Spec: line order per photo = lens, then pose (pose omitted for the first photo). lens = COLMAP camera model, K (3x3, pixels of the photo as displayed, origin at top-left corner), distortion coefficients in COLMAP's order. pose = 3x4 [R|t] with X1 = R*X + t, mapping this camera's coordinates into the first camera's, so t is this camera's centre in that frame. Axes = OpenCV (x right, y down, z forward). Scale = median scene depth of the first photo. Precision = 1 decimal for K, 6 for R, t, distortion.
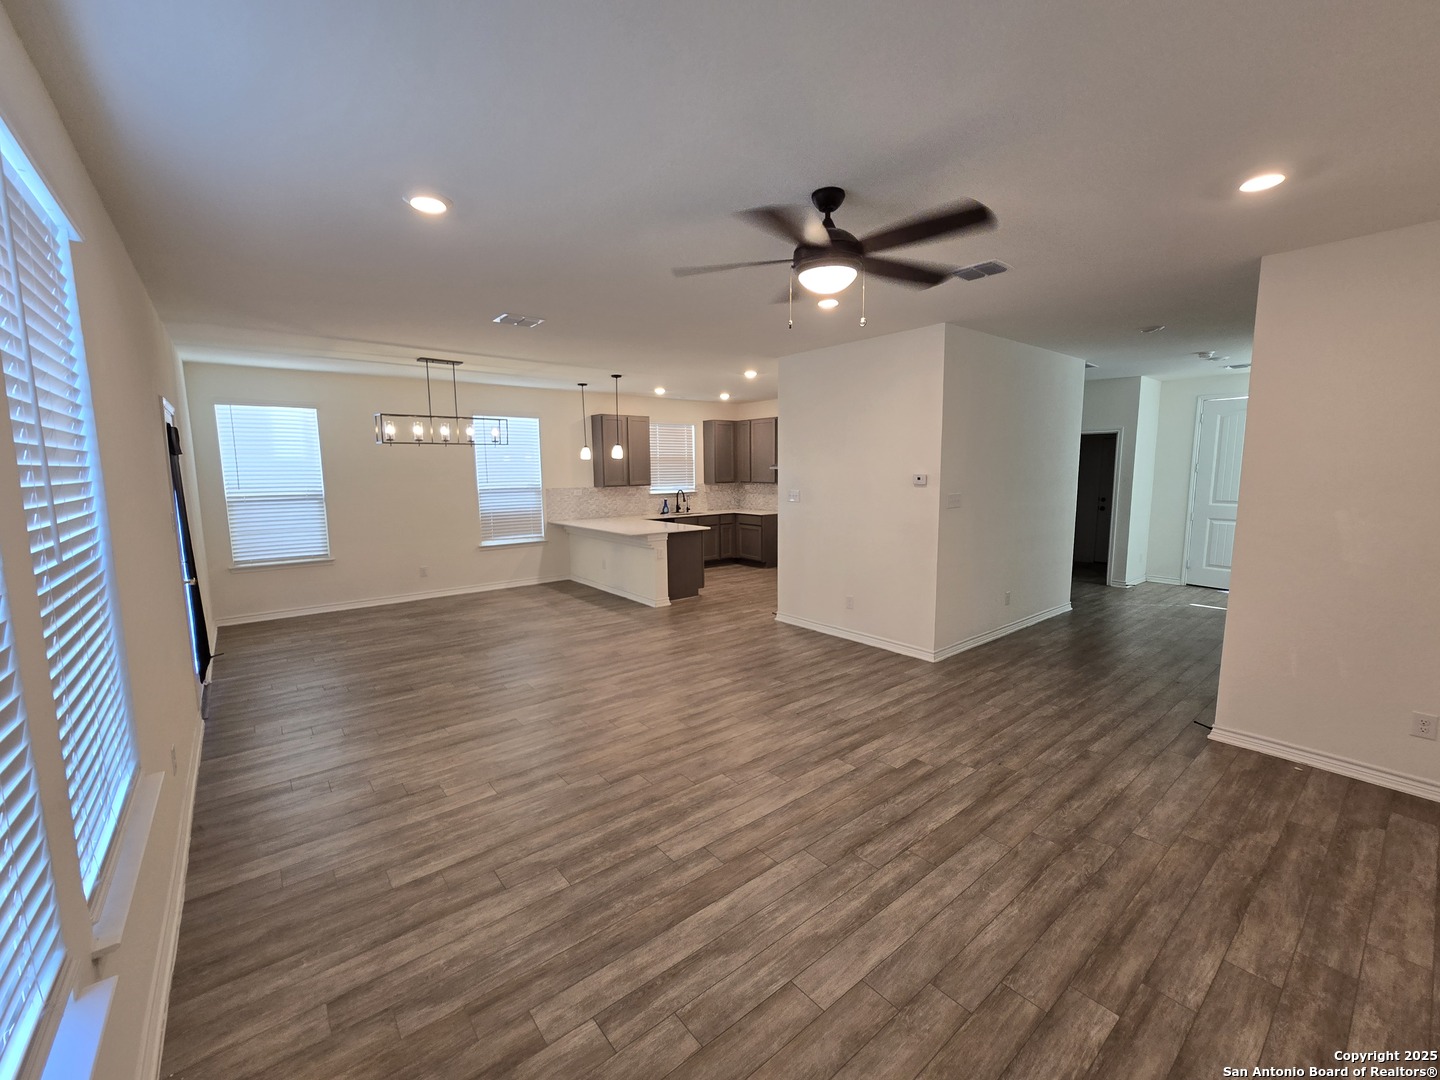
lens RADIAL K [[592.6, 0, 720.0], [0, 592.6, 540.0], [0, 0, 1]] dist [-0.001200, 0.000265]
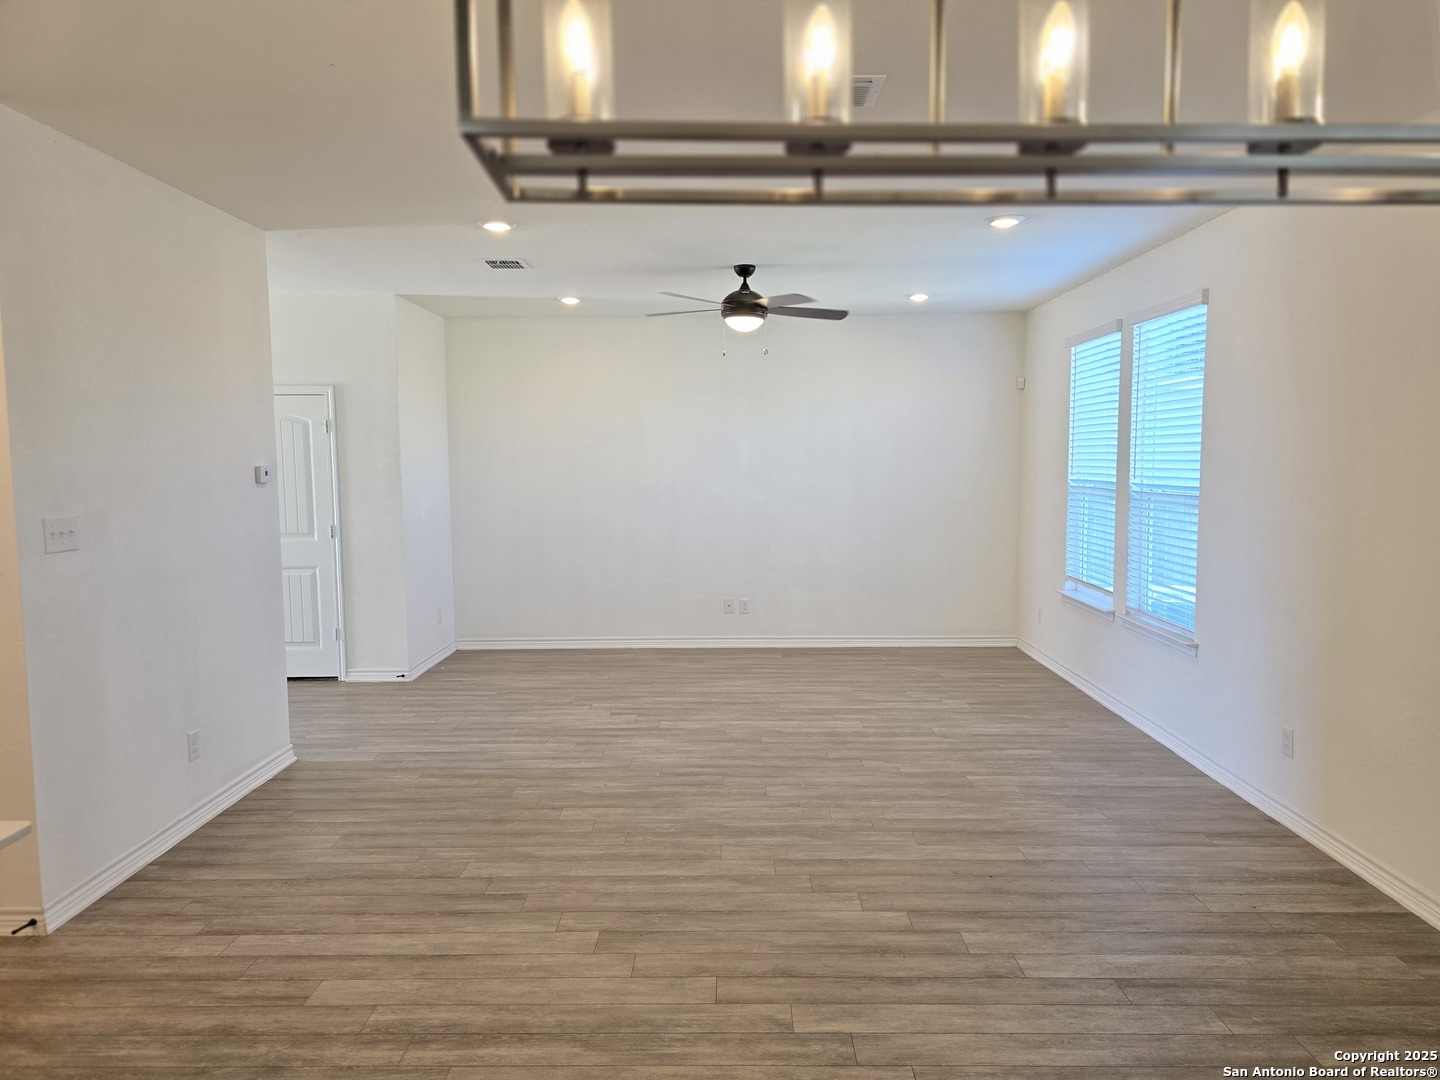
lens RADIAL K [[967.0, 0, 727.3], [0, 967.0, 541.7], [0, 0, 1]] dist [0.088950, -0.087521]
pose [[-0.771892, -0.039806, 0.634506, -0.846529], [0.093104, 0.980200, 0.174756, -0.211975], [-0.628899, 0.193968, -0.752902, 1.874263]]
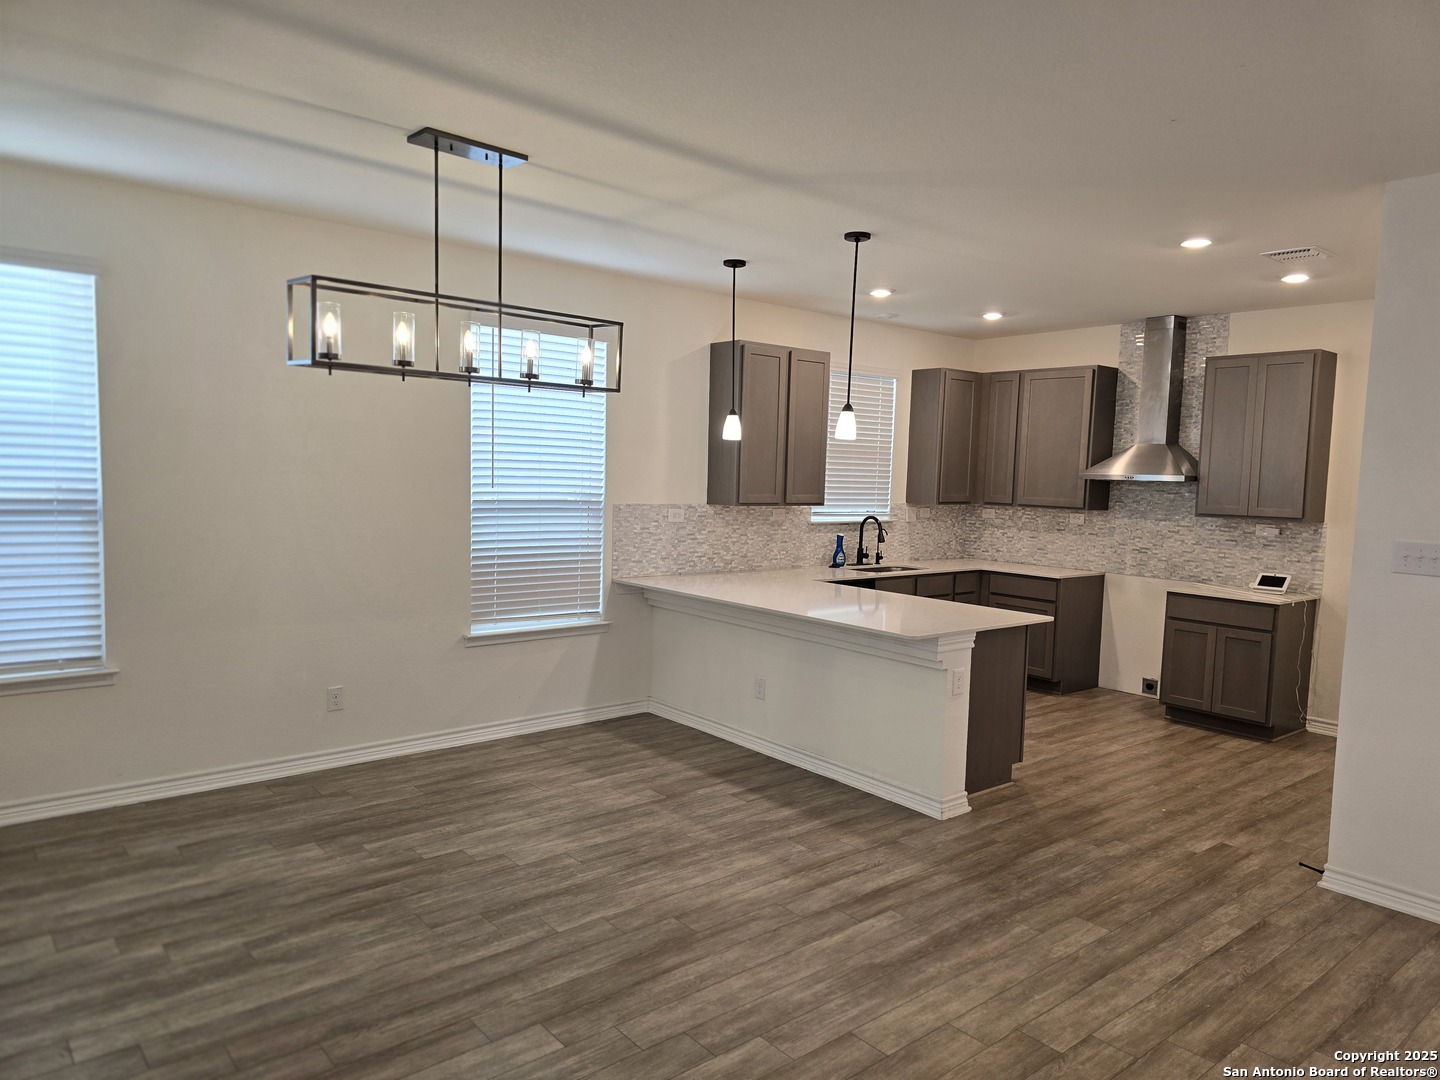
lens RADIAL K [[967.0, 0, 727.3], [0, 967.0, 541.7], [0, 0, 1]] dist [0.088950, -0.087521]
pose [[0.998837, 0.039470, 0.027707, -0.504170], [-0.038146, 0.998176, -0.046796, -0.063629], [-0.029504, 0.045685, 0.998520, 0.636488]]
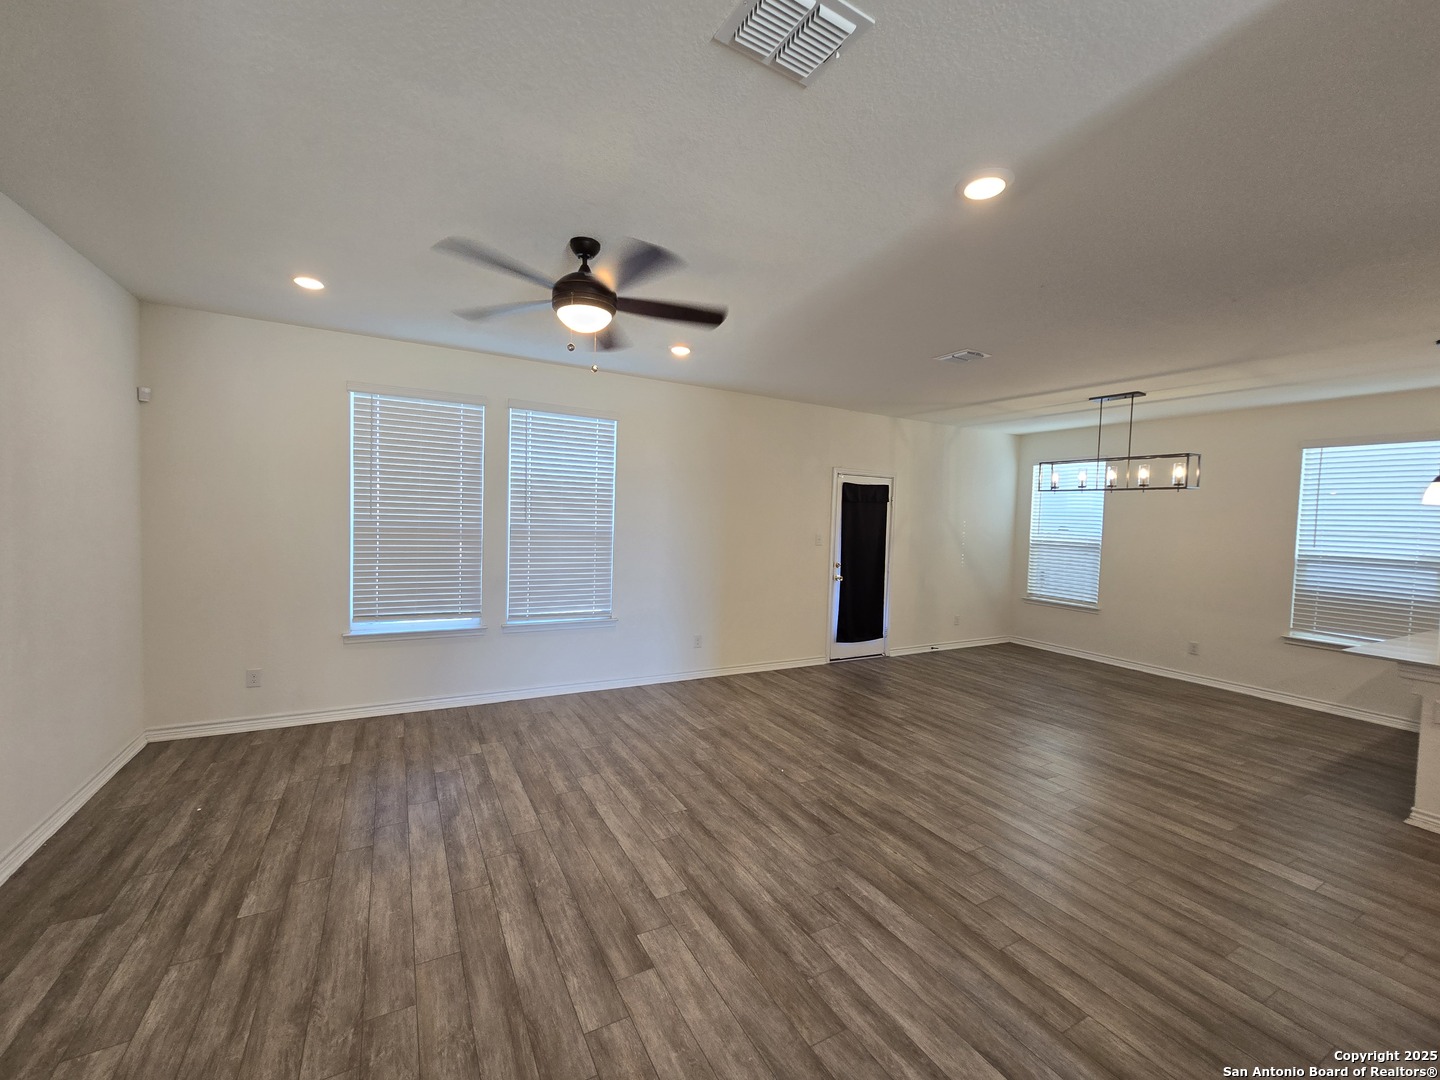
lens RADIAL K [[590.3, 0, 723.0], [0, 590.3, 540.3], [0, 0, 1]] dist [-0.001243, 0.000520]
pose [[-0.170862, 0.044051, -0.984310, 0.774142], [-0.151928, 0.985874, 0.070494, -0.100011], [0.973511, 0.161589, -0.161756, 0.949363]]
